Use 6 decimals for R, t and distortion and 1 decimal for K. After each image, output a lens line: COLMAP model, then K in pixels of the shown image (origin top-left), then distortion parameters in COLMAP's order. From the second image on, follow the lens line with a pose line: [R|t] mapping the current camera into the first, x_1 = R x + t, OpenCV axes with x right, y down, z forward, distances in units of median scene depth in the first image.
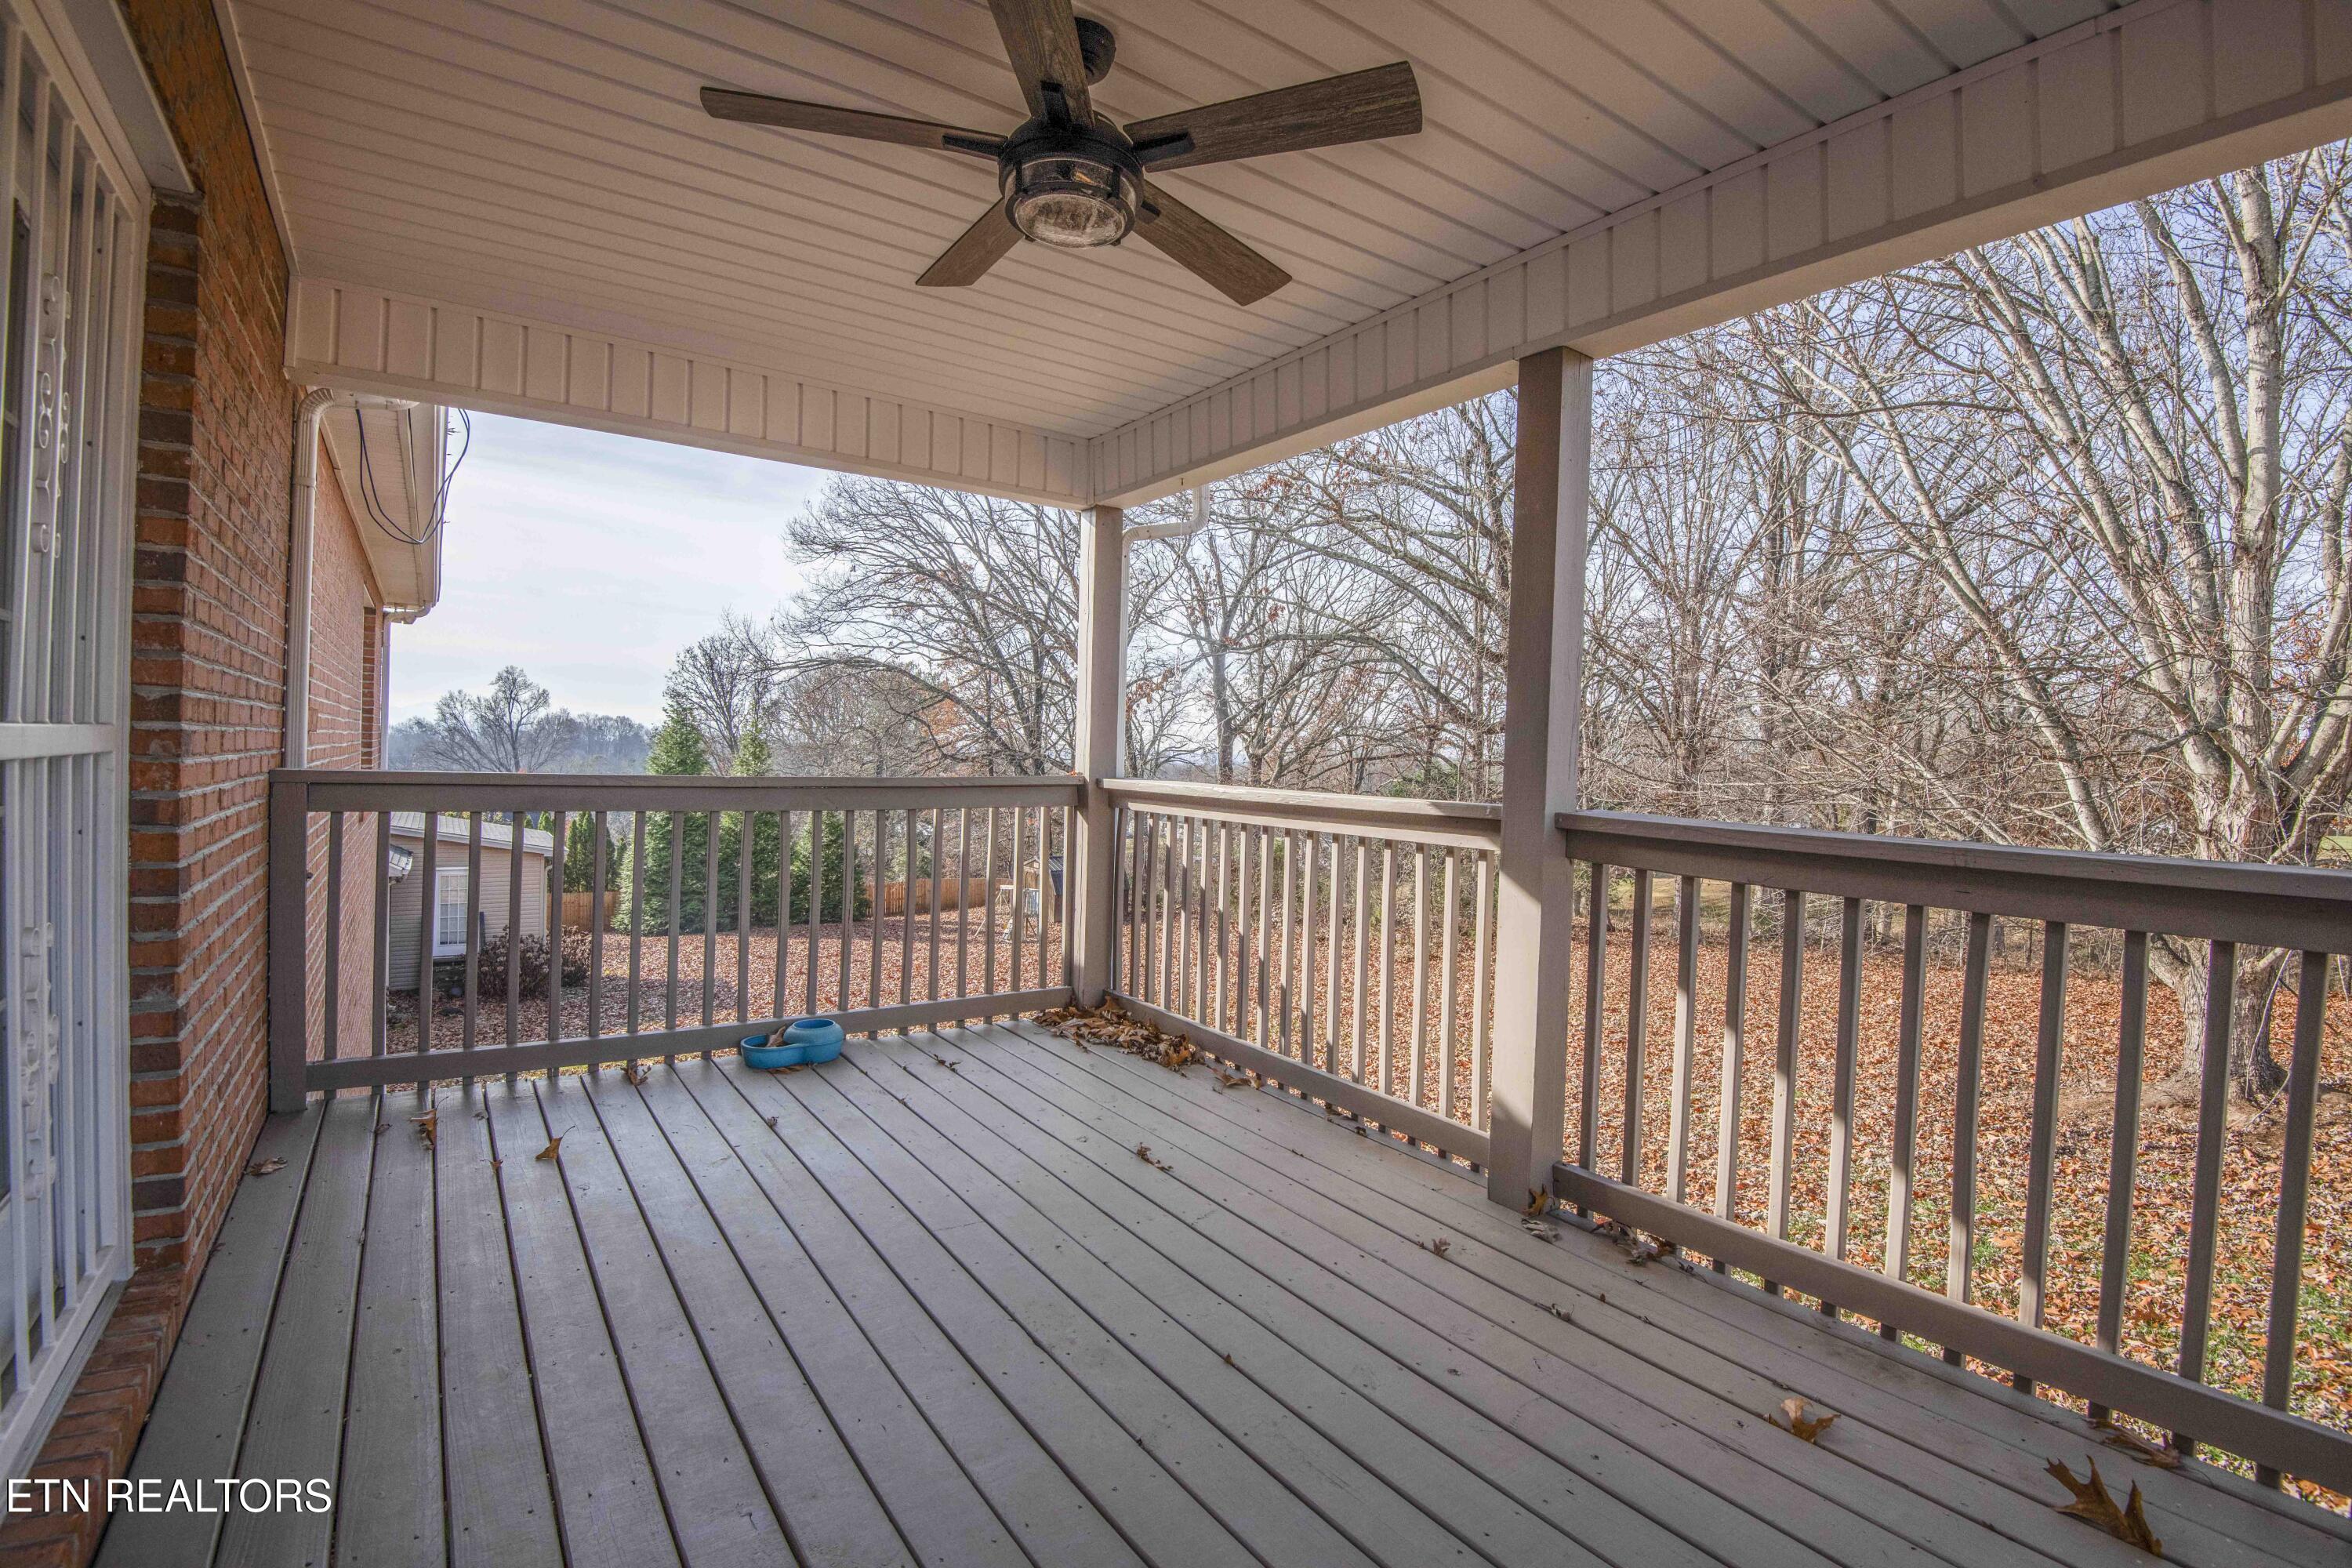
lens RADIAL K [[1082.8, 0, 1189.2], [0, 1082.8, 778.2], [0, 0, 1]] dist [-0.042493, -0.000404]
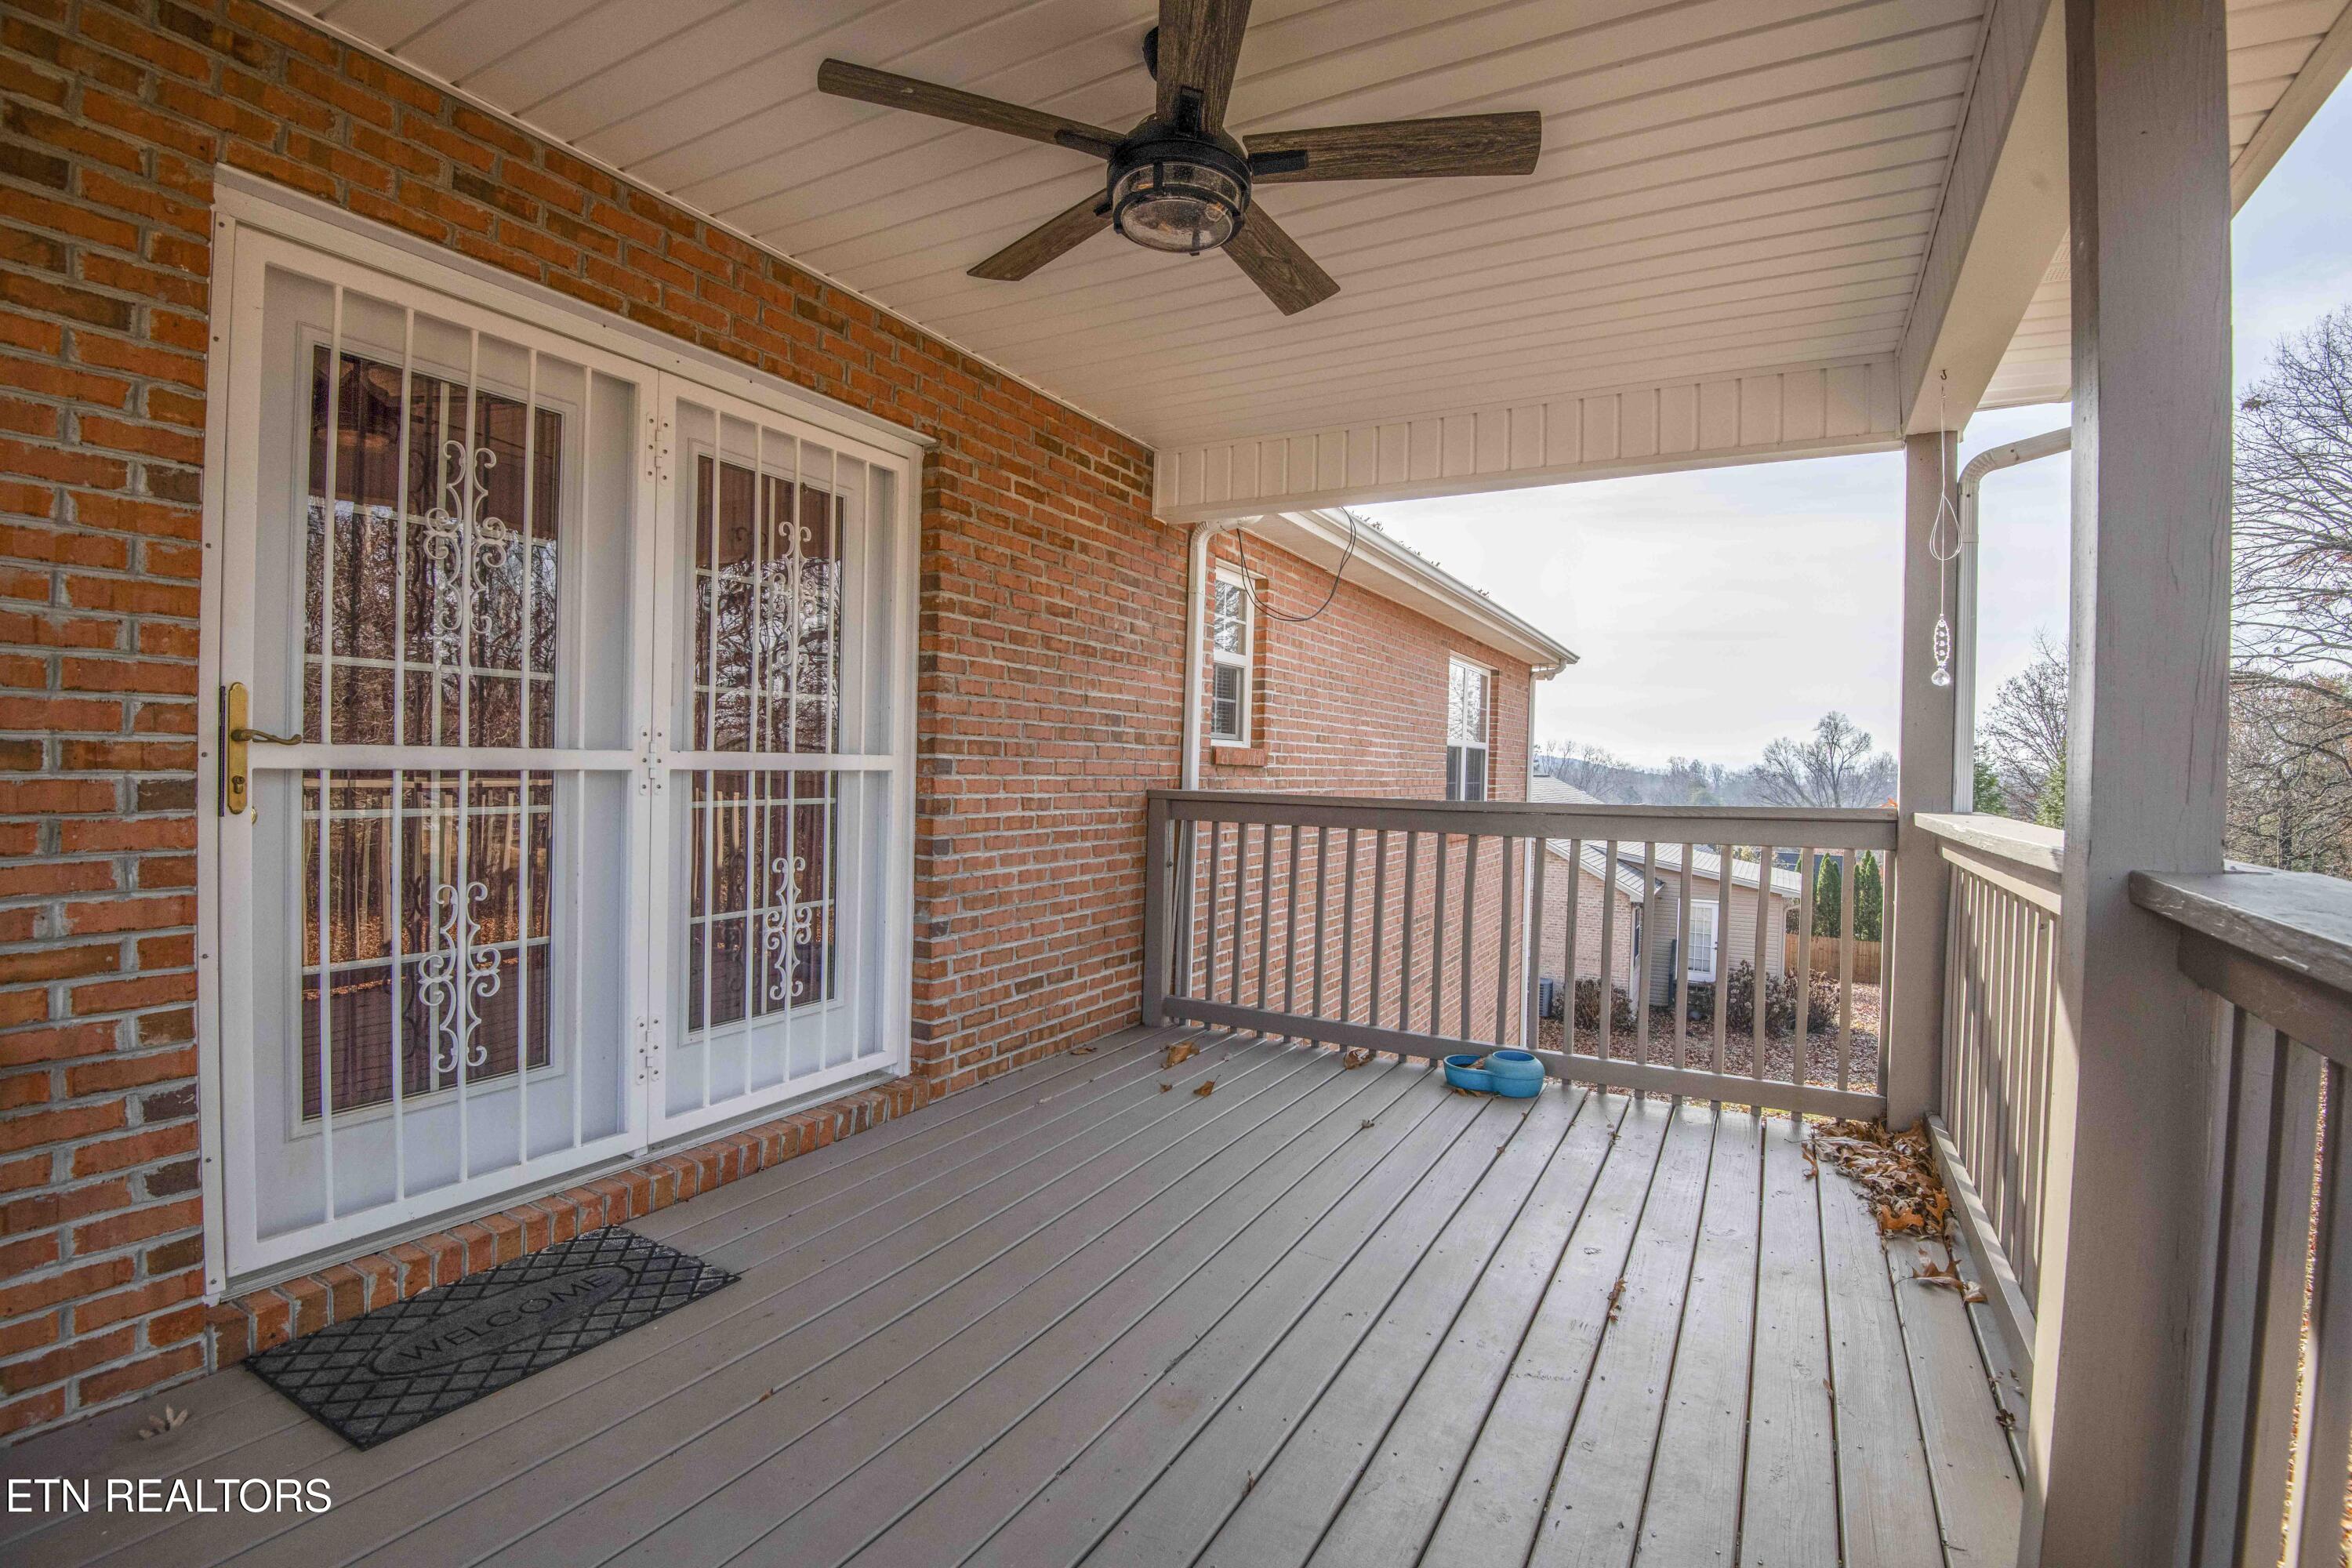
lens RADIAL K [[1082.8, 0, 1189.2], [0, 1082.8, 778.2], [0, 0, 1]] dist [-0.042493, -0.000404]
pose [[0.425098, -0.010902, -0.905082, 0.087356], [-0.027904, 0.999294, -0.025142, 0.002155], [0.904717, 0.035943, 0.424494, 0.066656]]
